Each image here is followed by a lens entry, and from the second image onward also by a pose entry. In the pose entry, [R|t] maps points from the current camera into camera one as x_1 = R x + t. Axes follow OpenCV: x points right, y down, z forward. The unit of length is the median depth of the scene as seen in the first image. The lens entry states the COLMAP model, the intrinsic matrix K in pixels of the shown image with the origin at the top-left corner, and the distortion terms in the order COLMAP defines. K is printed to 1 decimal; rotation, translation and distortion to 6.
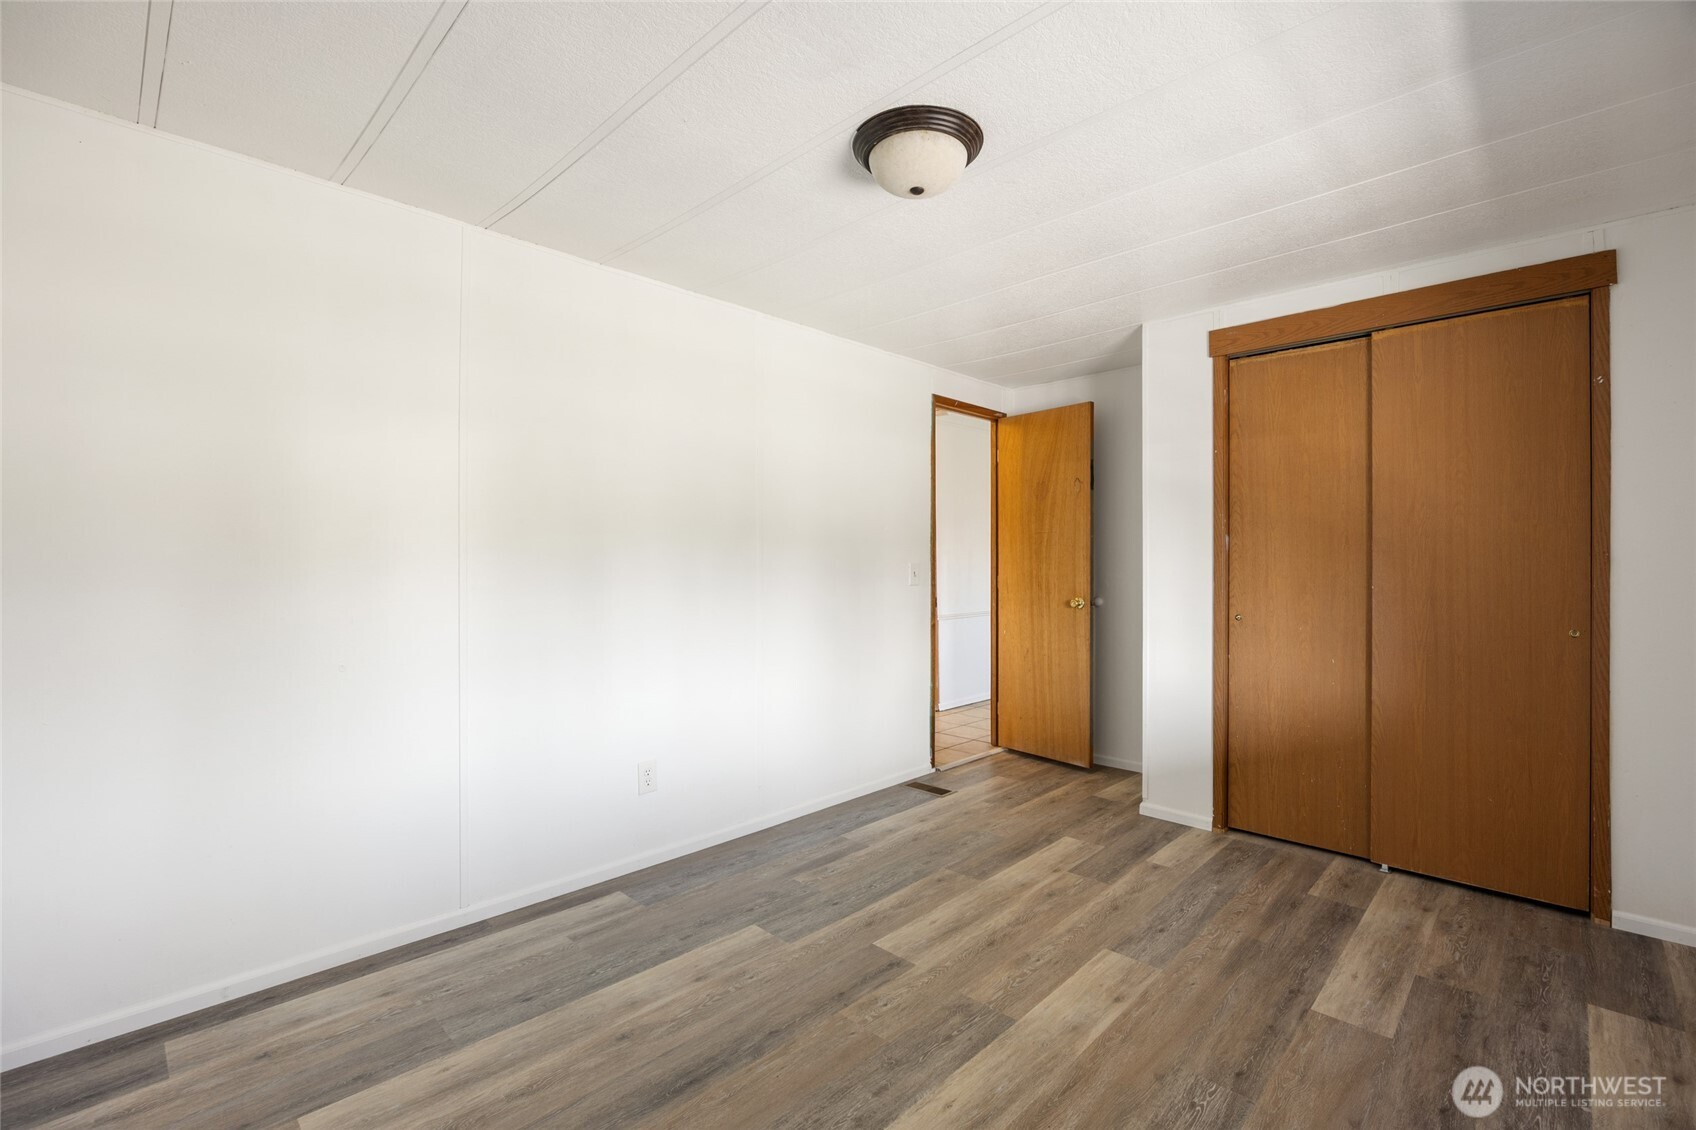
lens RADIAL K [[735.0, 0, 854.8], [0, 735.0, 558.1], [0, 0, 1]] dist [-0.005201, -0.000294]
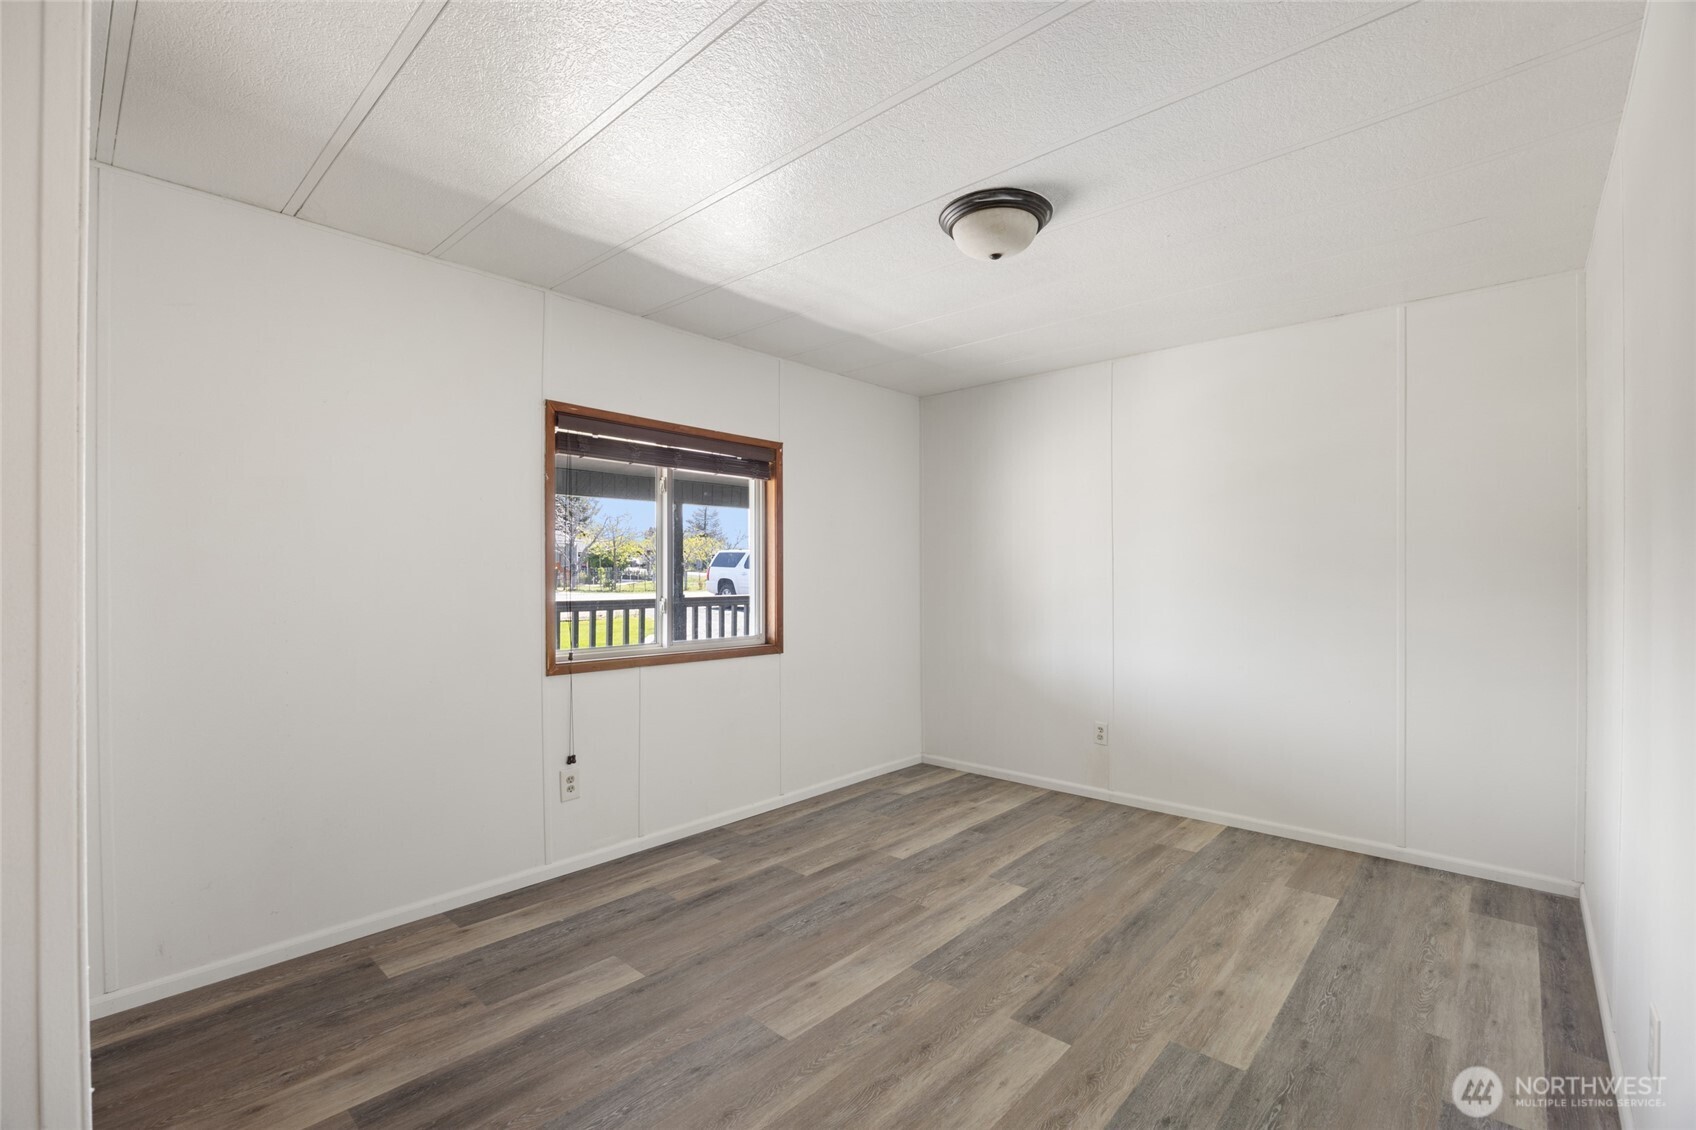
lens RADIAL K [[735.0, 0, 860.8], [0, 735.0, 572.5], [0, 0, 1]] dist [-0.005201, -0.000294]
pose [[-0.999020, 0.000747, -0.044246, 0.328960], [0.001098, 0.999968, -0.007923, 0.010056], [0.044239, -0.007964, -0.998989, 2.036837]]
